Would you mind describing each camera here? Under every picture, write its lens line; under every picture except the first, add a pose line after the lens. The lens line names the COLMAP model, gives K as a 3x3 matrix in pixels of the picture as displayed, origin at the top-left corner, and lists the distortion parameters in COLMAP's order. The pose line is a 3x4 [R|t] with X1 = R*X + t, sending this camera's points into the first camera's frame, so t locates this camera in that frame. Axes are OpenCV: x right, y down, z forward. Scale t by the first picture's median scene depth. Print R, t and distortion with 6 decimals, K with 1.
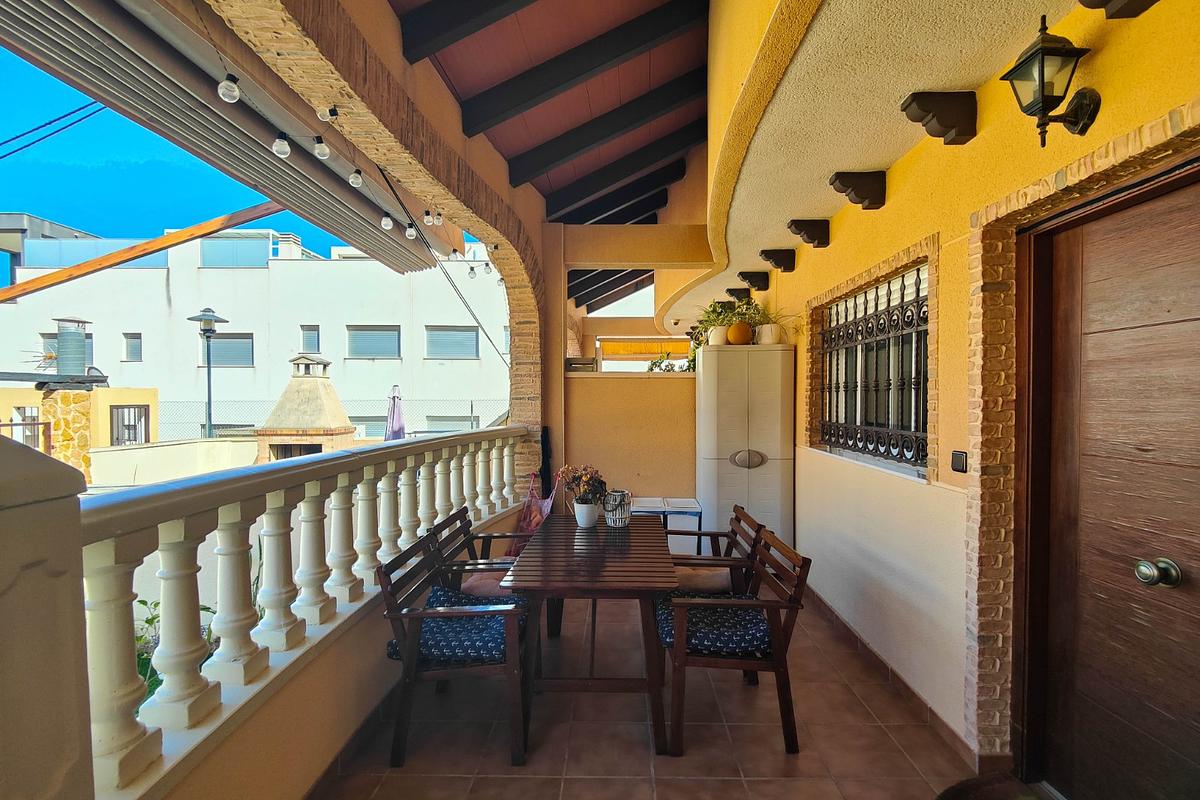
lens RADIAL K [[525.9, 0, 595.5], [0, 525.9, 404.4], [0, 0, 1]] dist [0.013352, -0.008836]
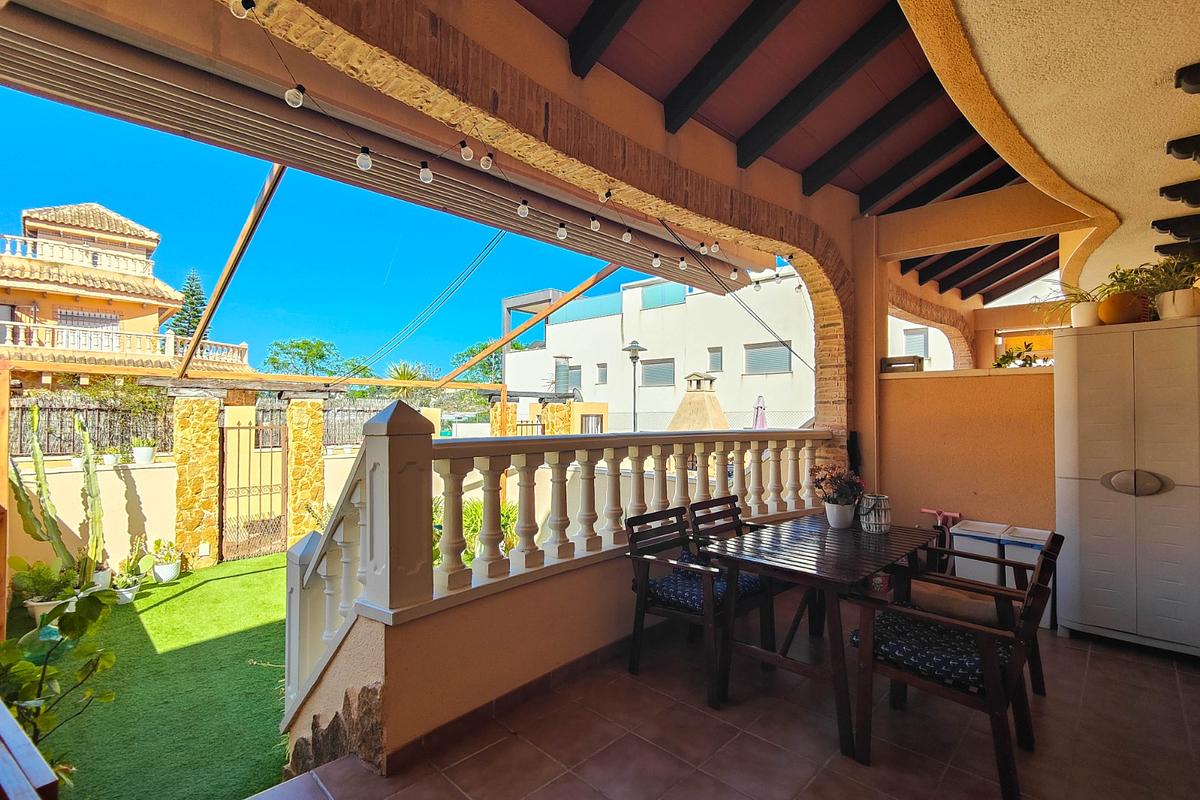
lens RADIAL K [[525.9, 0, 600.1], [0, 525.9, 405.2], [0, 0, 1]] dist [0.013352, -0.008836]
pose [[0.733461, -0.006453, -0.679701, 0.222380], [-0.012652, 0.999652, -0.023143, 0.022858], [0.679614, 0.025574, 0.733124, -0.018521]]
